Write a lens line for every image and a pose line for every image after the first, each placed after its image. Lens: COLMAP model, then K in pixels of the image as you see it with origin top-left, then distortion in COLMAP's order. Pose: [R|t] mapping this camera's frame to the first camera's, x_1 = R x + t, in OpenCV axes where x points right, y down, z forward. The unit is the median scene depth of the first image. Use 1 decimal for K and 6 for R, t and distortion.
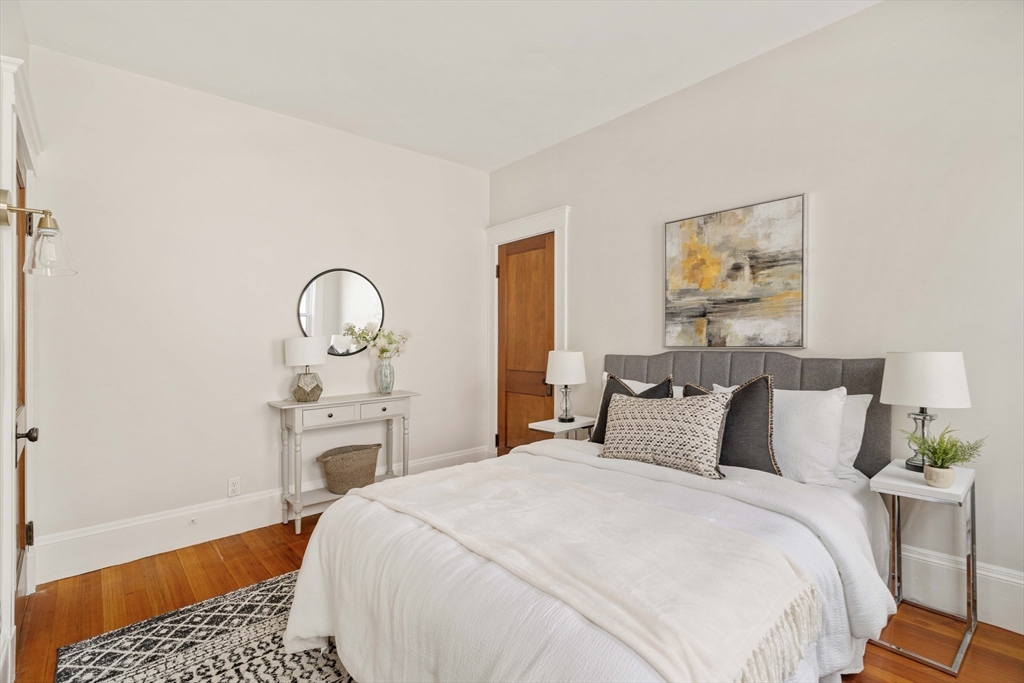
lens RADIAL K [[456.3, 0, 511.3], [0, 456.3, 332.7], [0, 0, 1]] dist [0.000630, 0.000179]
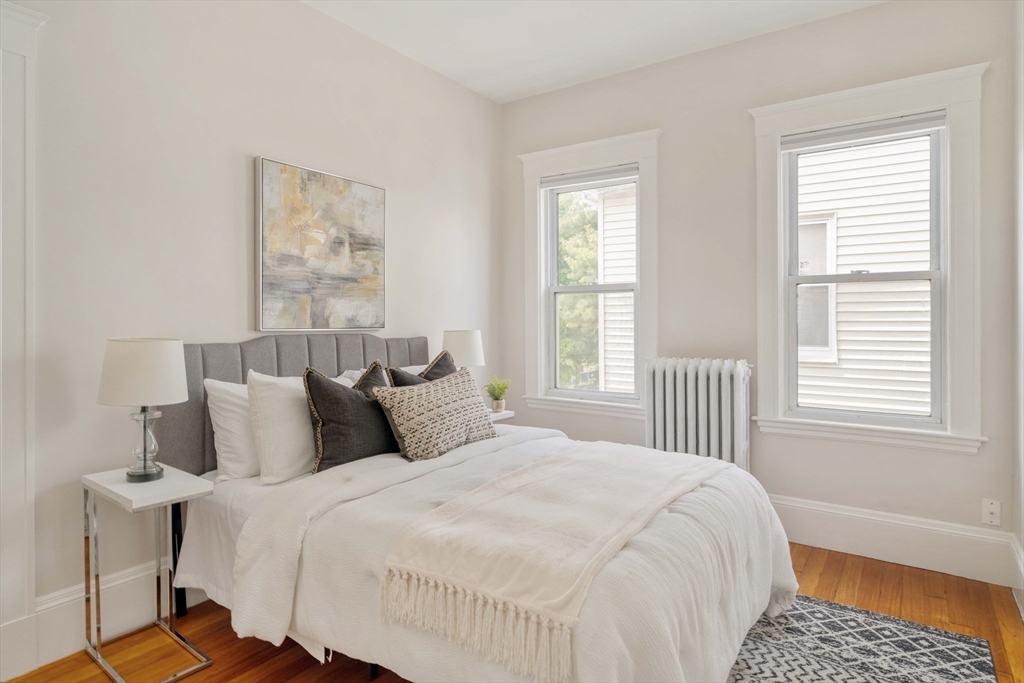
lens RADIAL K [[567.1, 0, 512.0], [0, 567.1, 341.5], [0, 0, 1]] dist [0.000120, 0.000237]
pose [[-0.202050, -0.011802, 0.979304, -0.668053], [-0.005685, 0.999925, 0.010878, 0.040888], [-0.979359, -0.003369, -0.202102, 0.858107]]
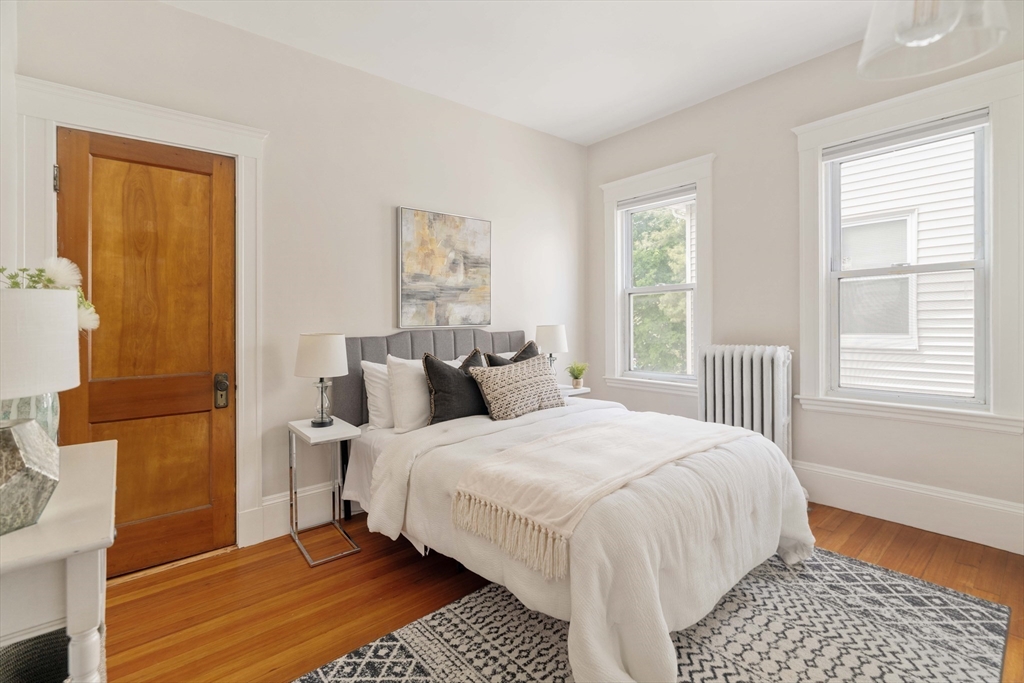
lens RADIAL K [[456.3, 0, 511.3], [0, 456.3, 332.7], [0, 0, 1]] dist [0.000630, 0.000179]
pose [[0.049360, -0.004754, 0.998770, -0.734755], [0.010030, 0.999941, 0.004264, 0.045631], [-0.998731, 0.009807, 0.049405, 0.757727]]
